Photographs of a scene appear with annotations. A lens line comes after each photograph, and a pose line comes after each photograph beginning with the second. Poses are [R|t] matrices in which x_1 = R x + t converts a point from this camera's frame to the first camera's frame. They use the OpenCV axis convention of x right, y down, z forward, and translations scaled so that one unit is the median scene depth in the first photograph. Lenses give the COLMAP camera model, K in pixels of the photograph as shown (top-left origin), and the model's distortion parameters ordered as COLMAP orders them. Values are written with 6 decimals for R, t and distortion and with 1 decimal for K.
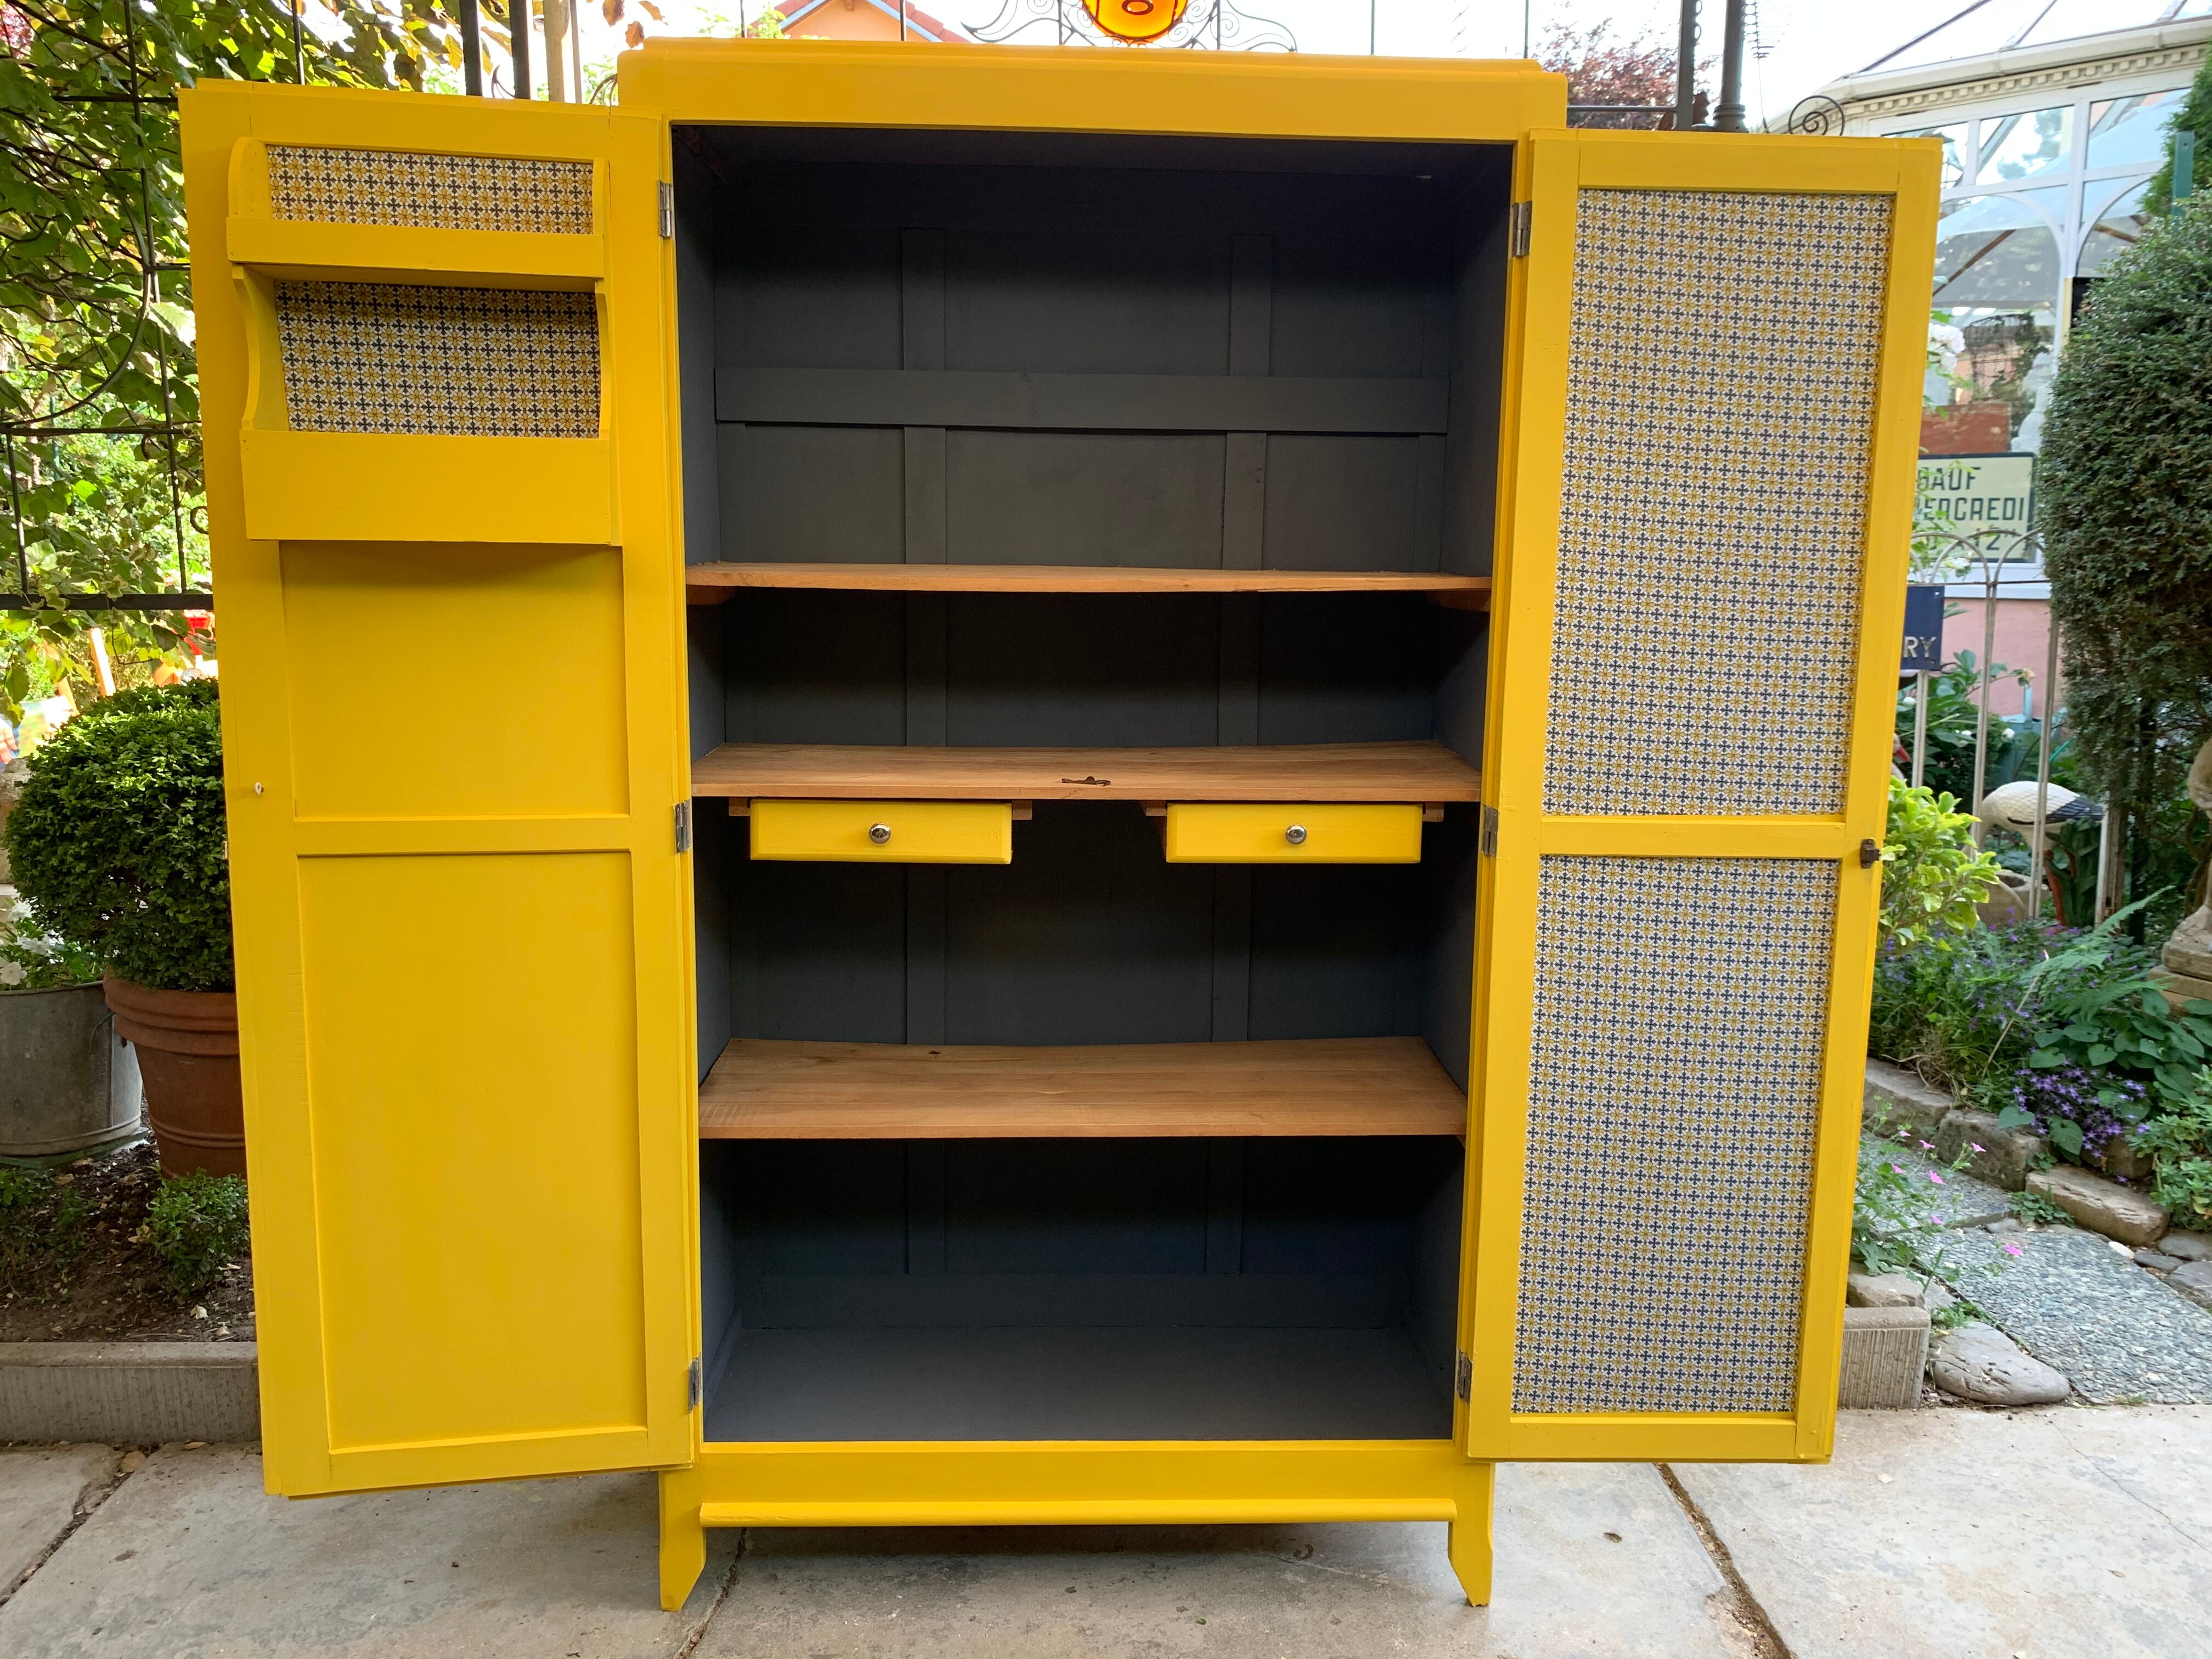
lens RADIAL K [[1694.9, 0, 1108.0], [0, 1694.9, 810.5], [0, 0, 1]] dist [0.014614, -0.012161]
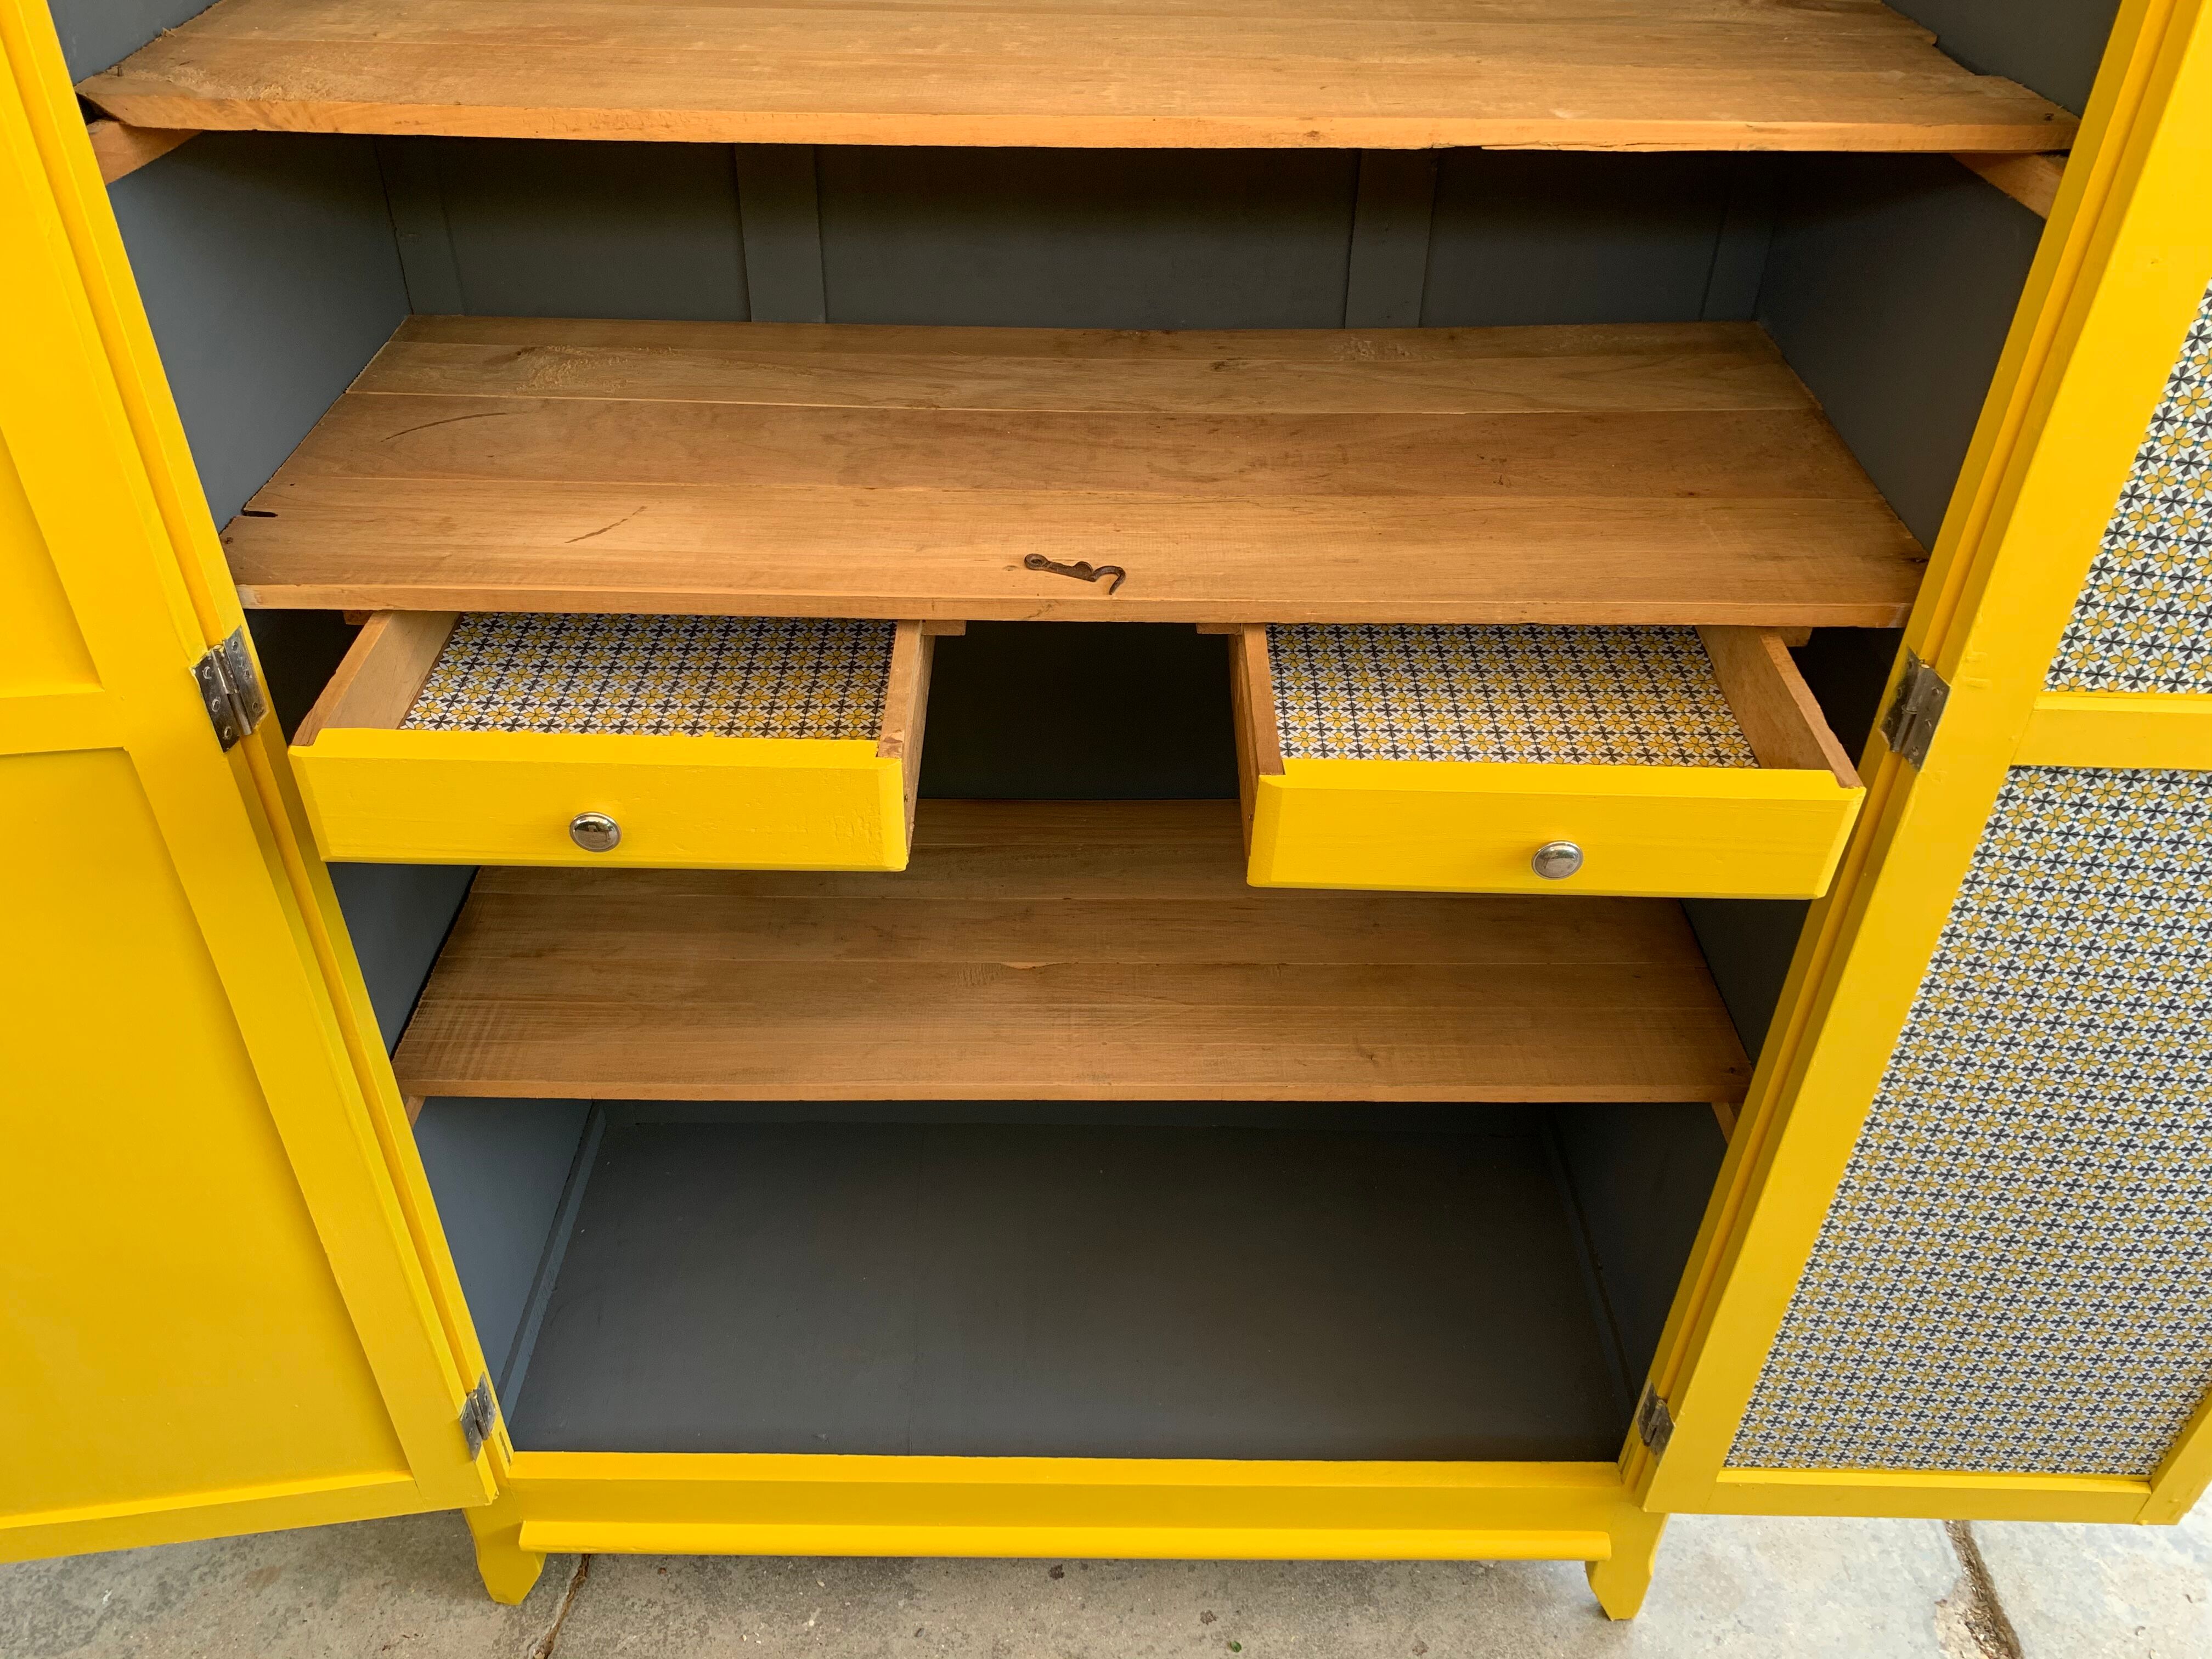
lens RADIAL K [[1694.9, 0, 1109.5], [0, 1694.9, 816.3], [0, 0, 1]] dist [0.014614, -0.012161]
pose [[0.999474, 0.024262, -0.021499, 0.008768], [-0.011301, 0.882375, 0.470412, -0.177918], [0.030384, -0.469922, 0.882185, 0.532364]]
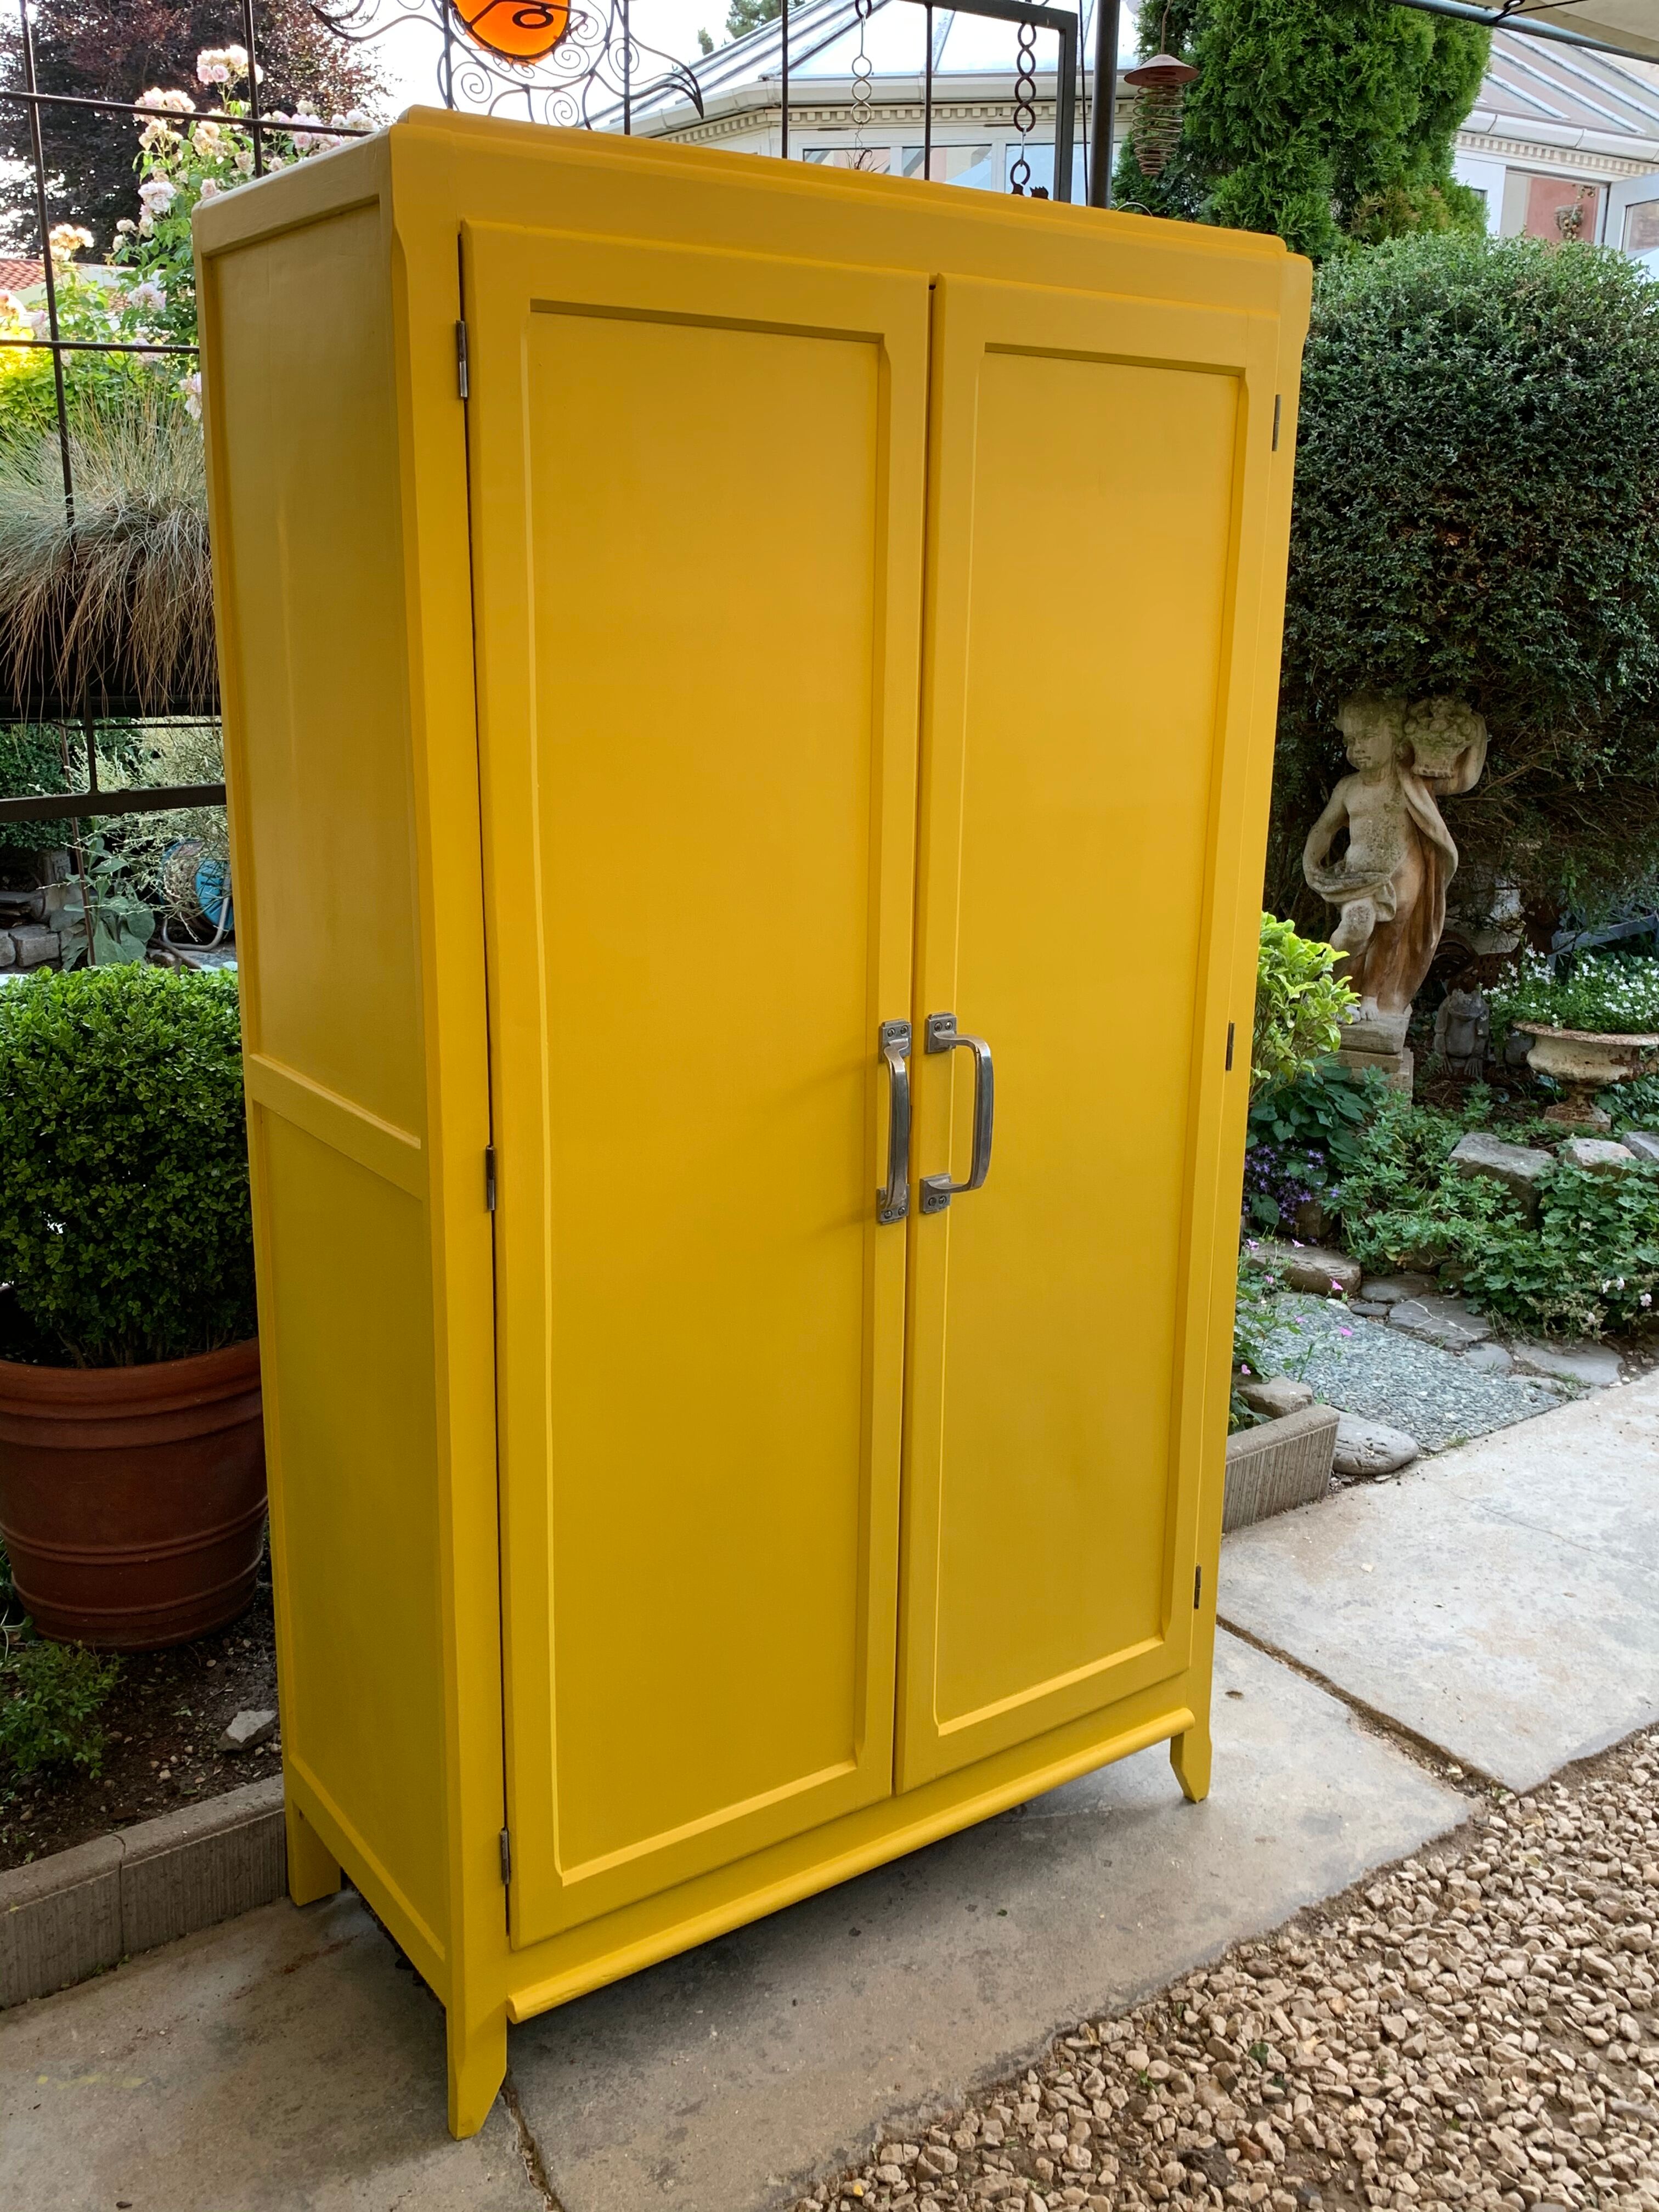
lens RADIAL K [[2018.0, 0, 839.1], [0, 2018.0, 1073.0], [0, 0, 1]] dist [0.007555, 0.000000]
pose [[0.834598, -0.134454, 0.534199, -0.562008], [0.077021, 0.988712, 0.128520, -0.133868], [-0.545448, -0.066118, 0.835532, 0.148171]]
